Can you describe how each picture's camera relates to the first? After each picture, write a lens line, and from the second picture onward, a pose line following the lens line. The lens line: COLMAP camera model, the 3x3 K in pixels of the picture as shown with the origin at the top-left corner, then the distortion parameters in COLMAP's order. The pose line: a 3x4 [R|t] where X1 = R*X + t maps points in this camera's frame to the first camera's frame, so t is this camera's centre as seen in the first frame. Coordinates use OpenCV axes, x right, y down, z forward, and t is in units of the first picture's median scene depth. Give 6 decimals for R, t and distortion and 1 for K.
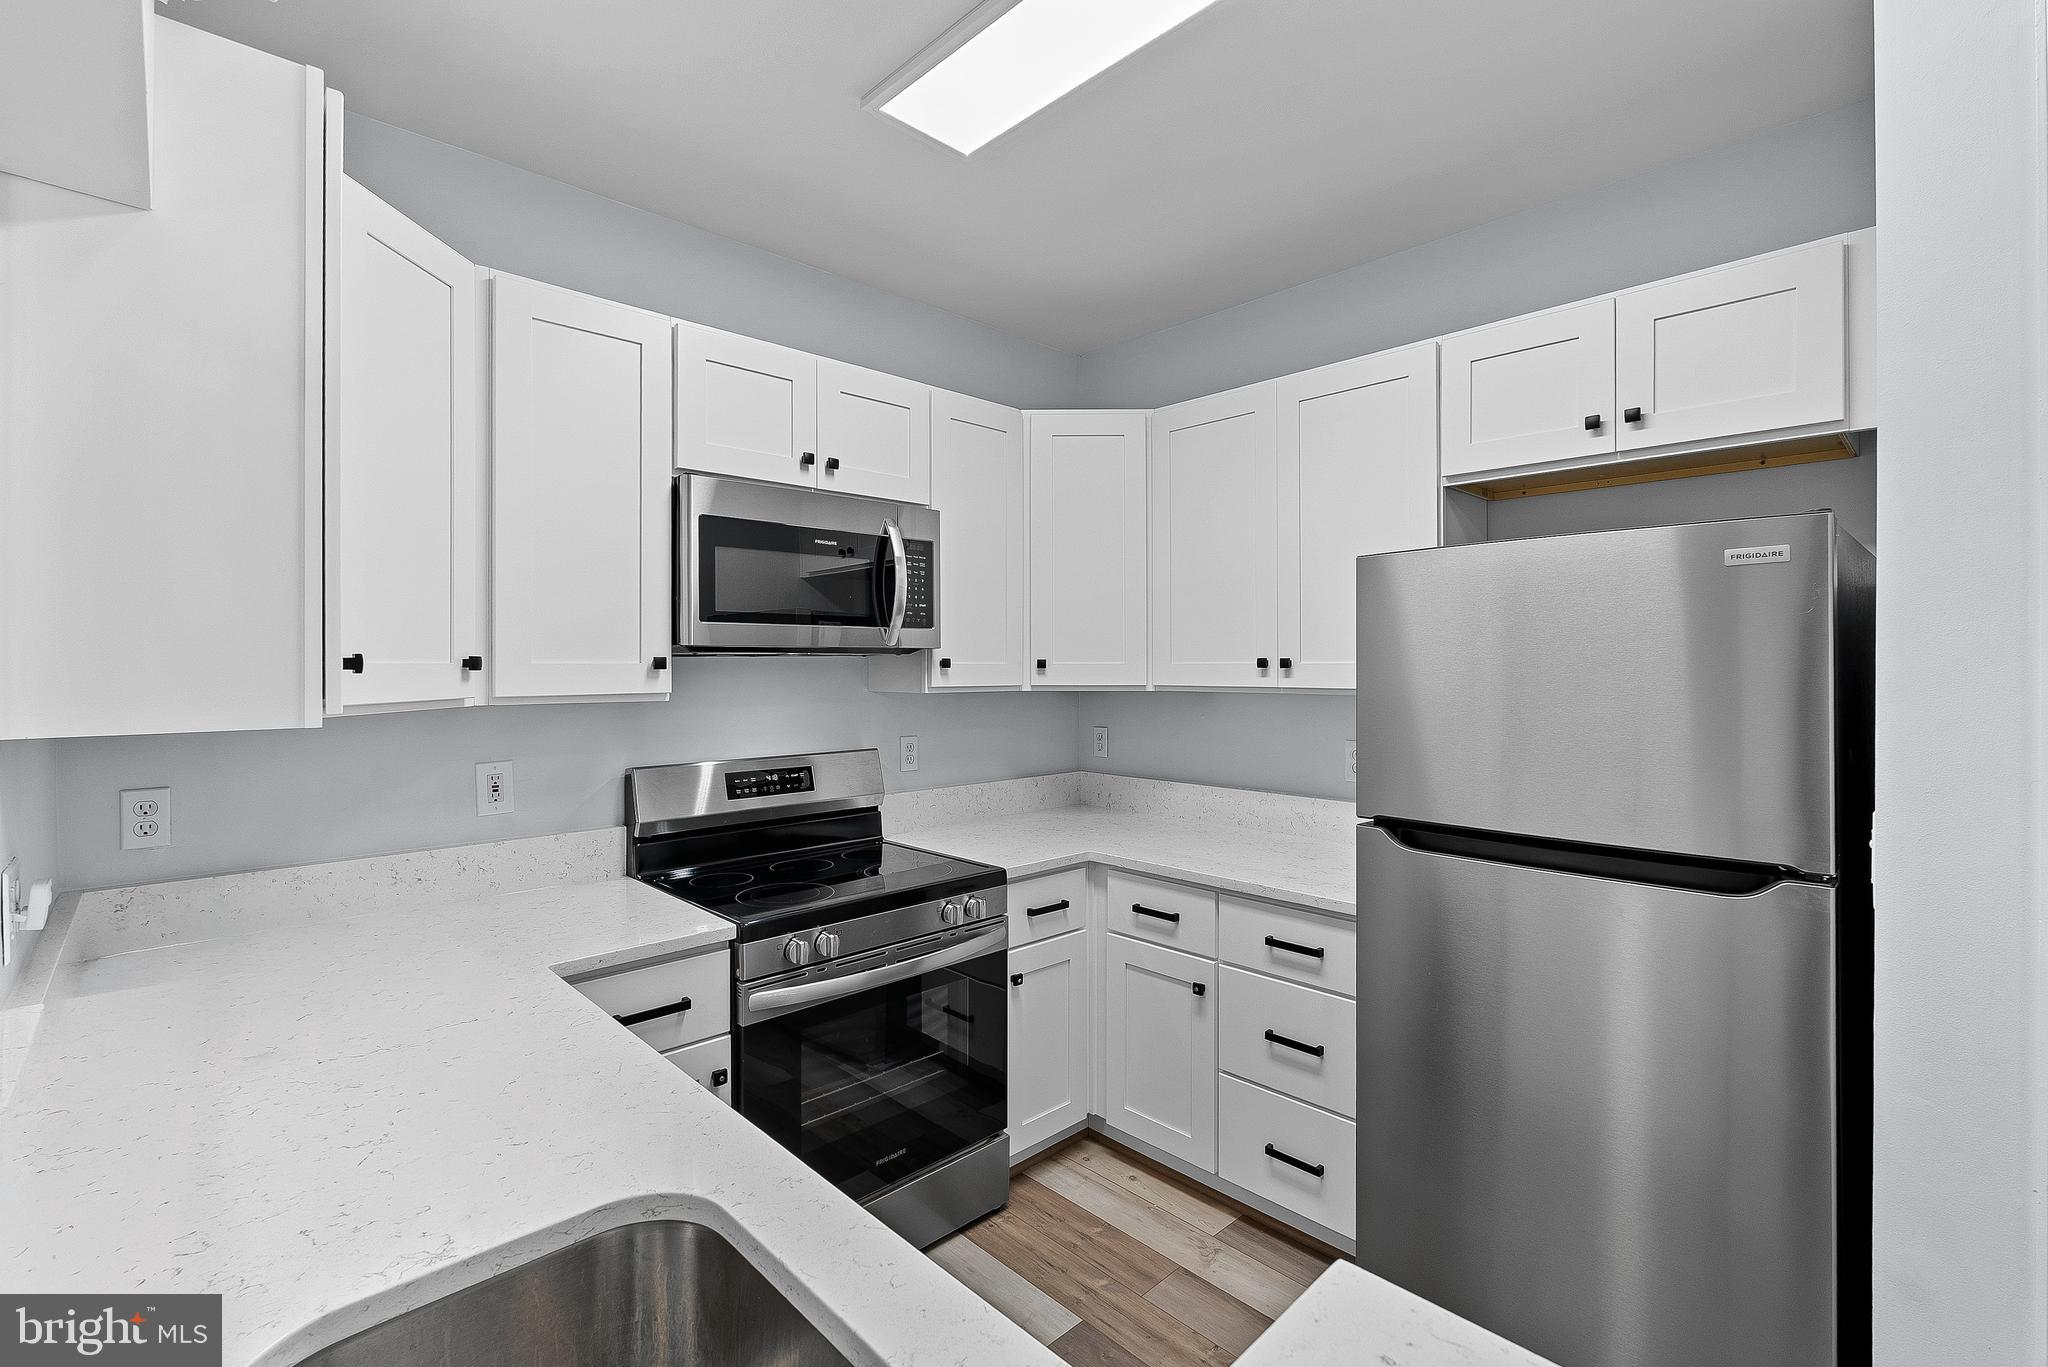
lens RADIAL K [[915.7, 0, 1023.7], [0, 915.7, 663.3], [0, 0, 1]] dist [-0.008553, 0.002127]
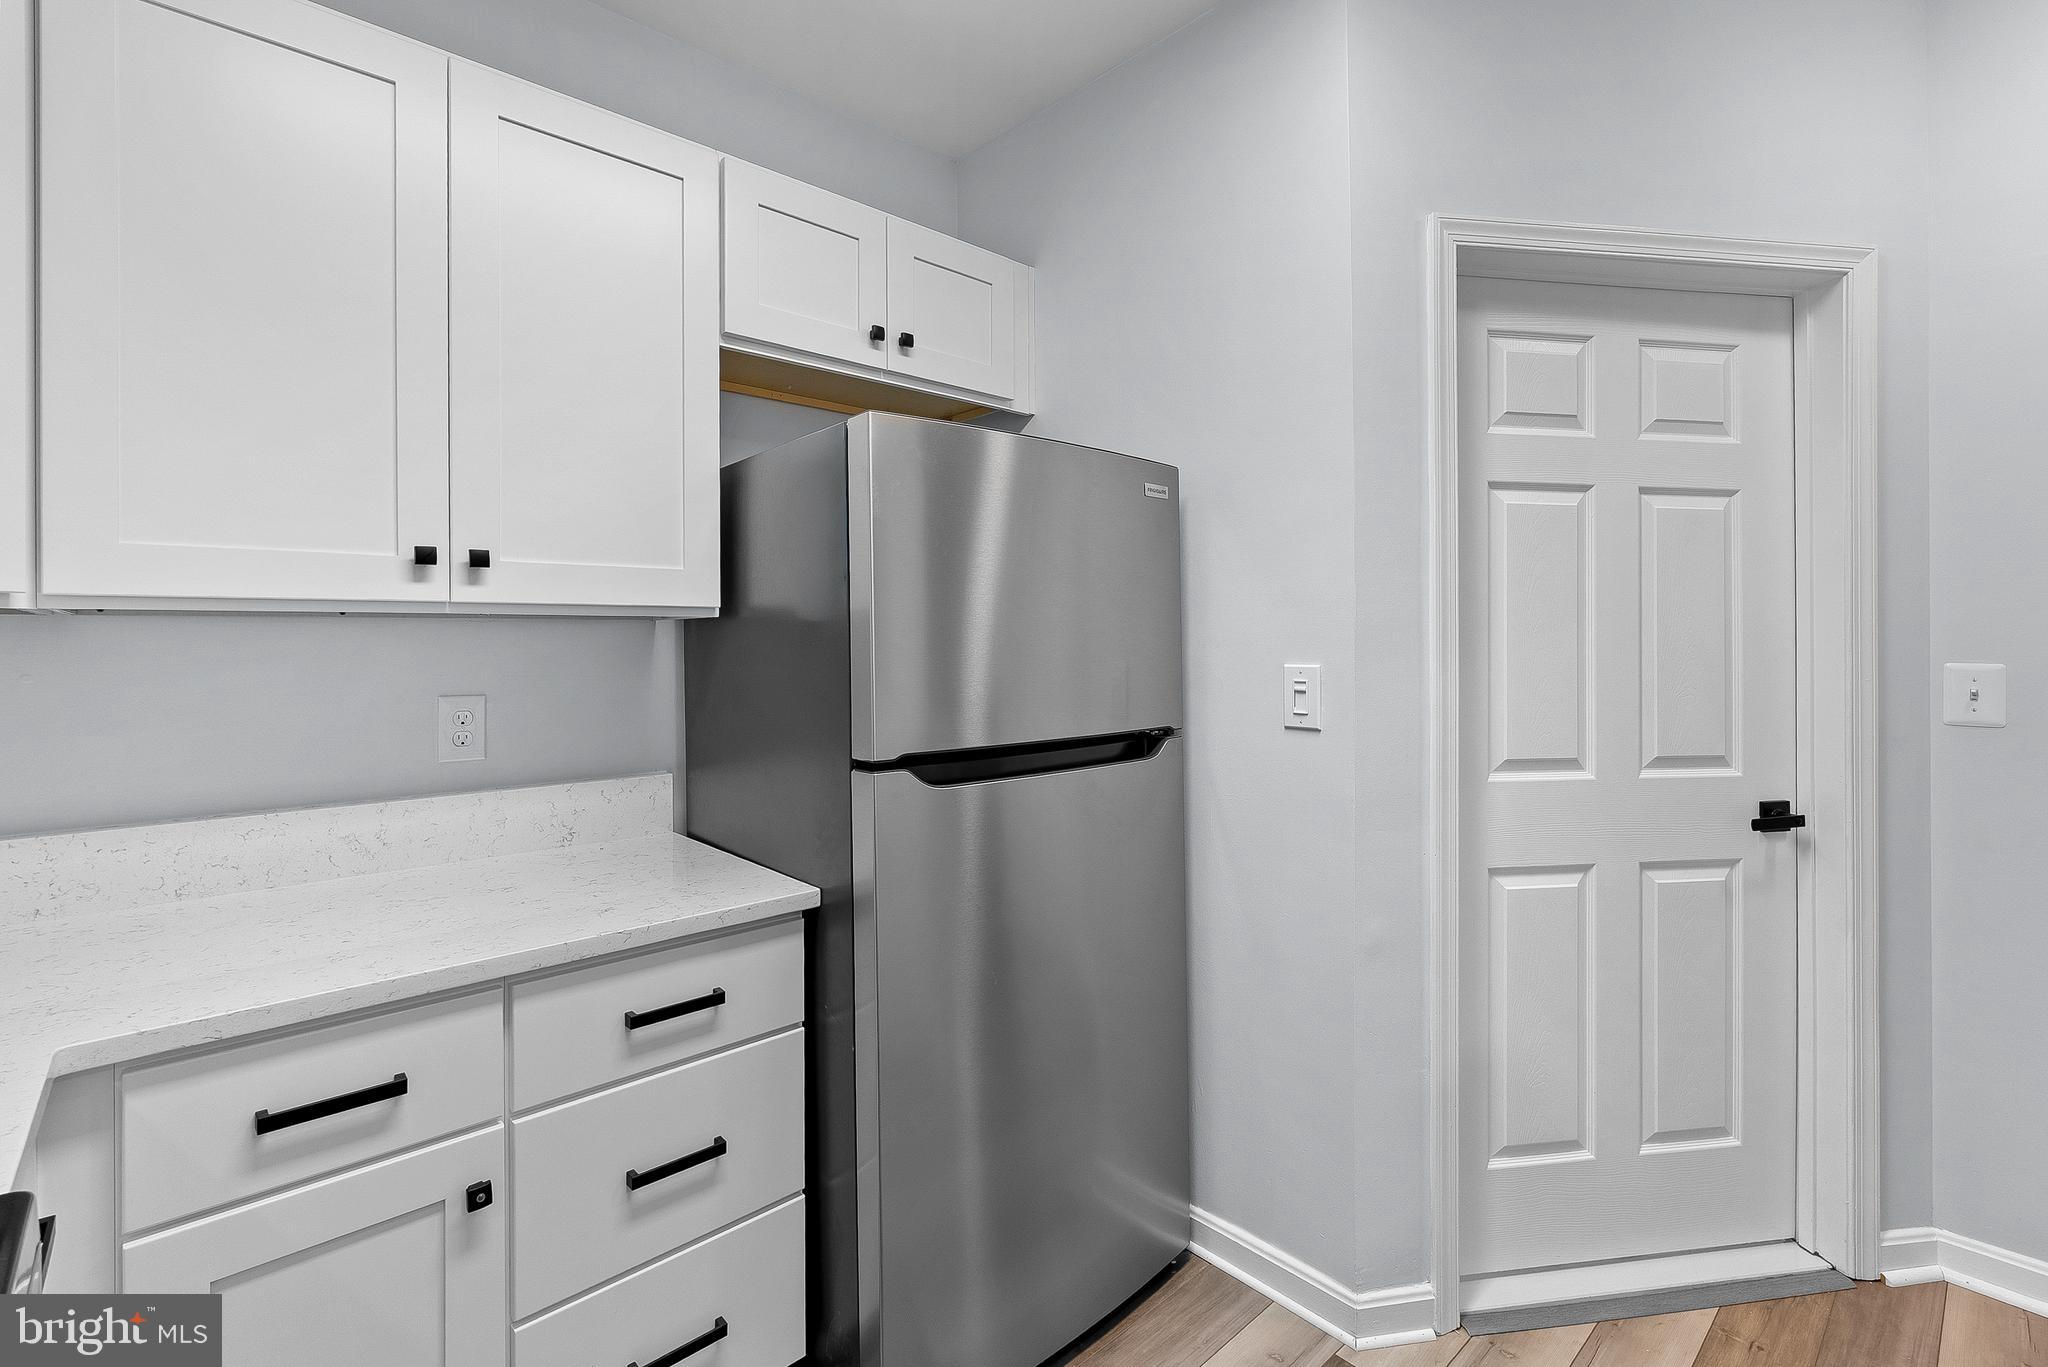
lens RADIAL K [[915.7, 0, 1022.4], [0, 915.7, 641.8], [0, 0, 1]] dist [-0.008553, 0.002127]
pose [[0.018909, -0.001309, 0.999820, -0.290725], [0.003357, 0.999994, 0.001246, 0.054384], [-0.999816, 0.003333, 0.018913, 0.679642]]
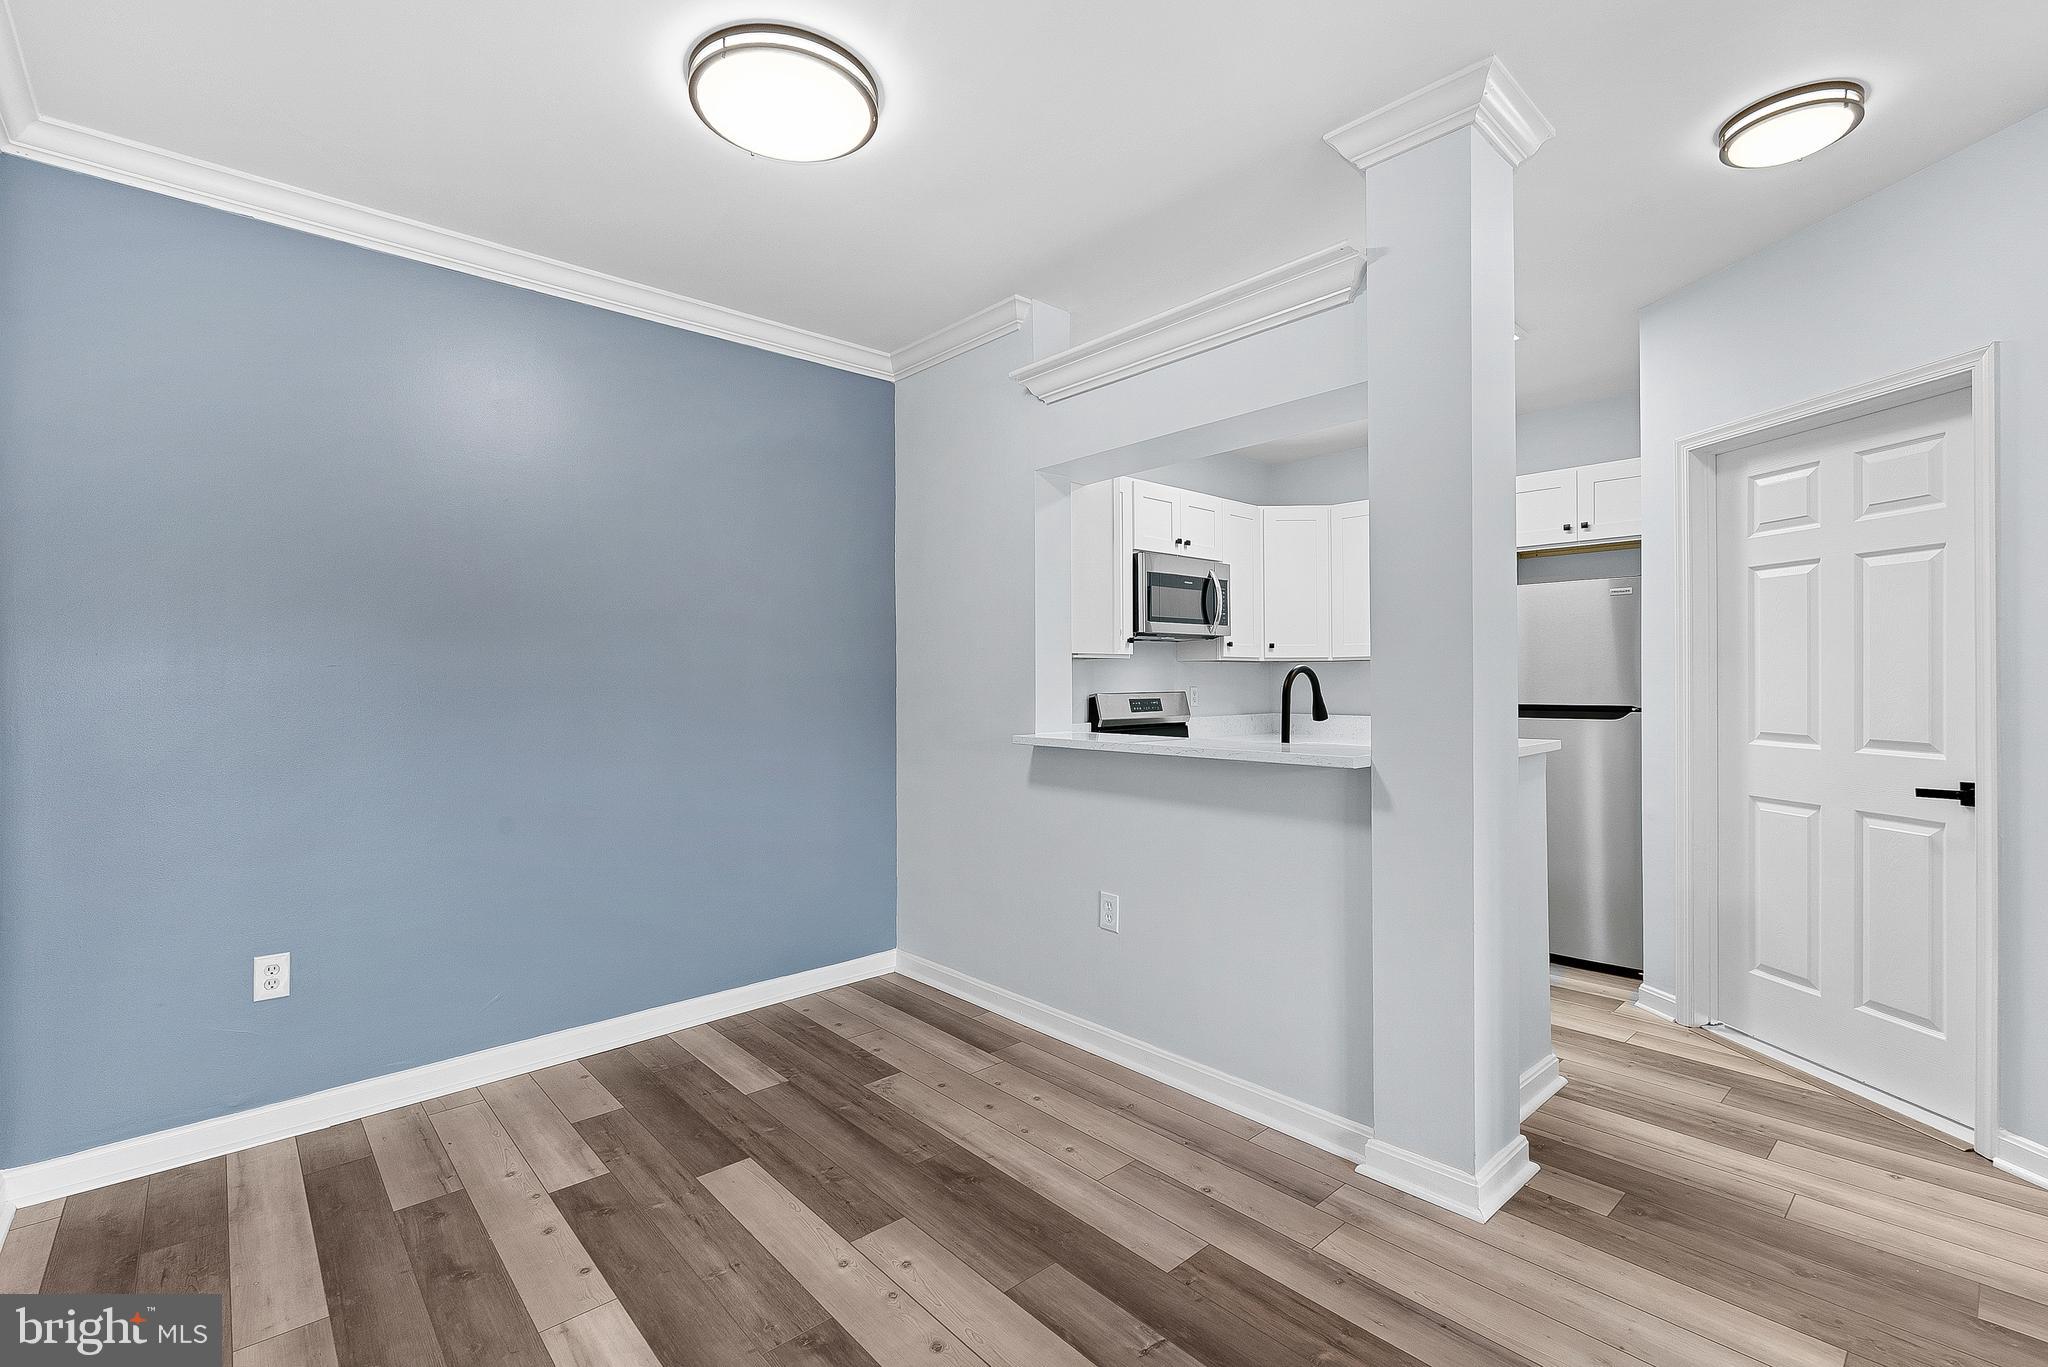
lens RADIAL K [[915.7, 0, 1023.2], [0, 915.7, 673.5], [0, 0, 1]] dist [-0.008553, 0.002127]
pose [[0.999695, -0.004502, -0.024274, -0.514530], [0.004376, 0.999977, -0.005217, 0.075592], [0.024297, 0.005110, 0.999692, -0.998138]]
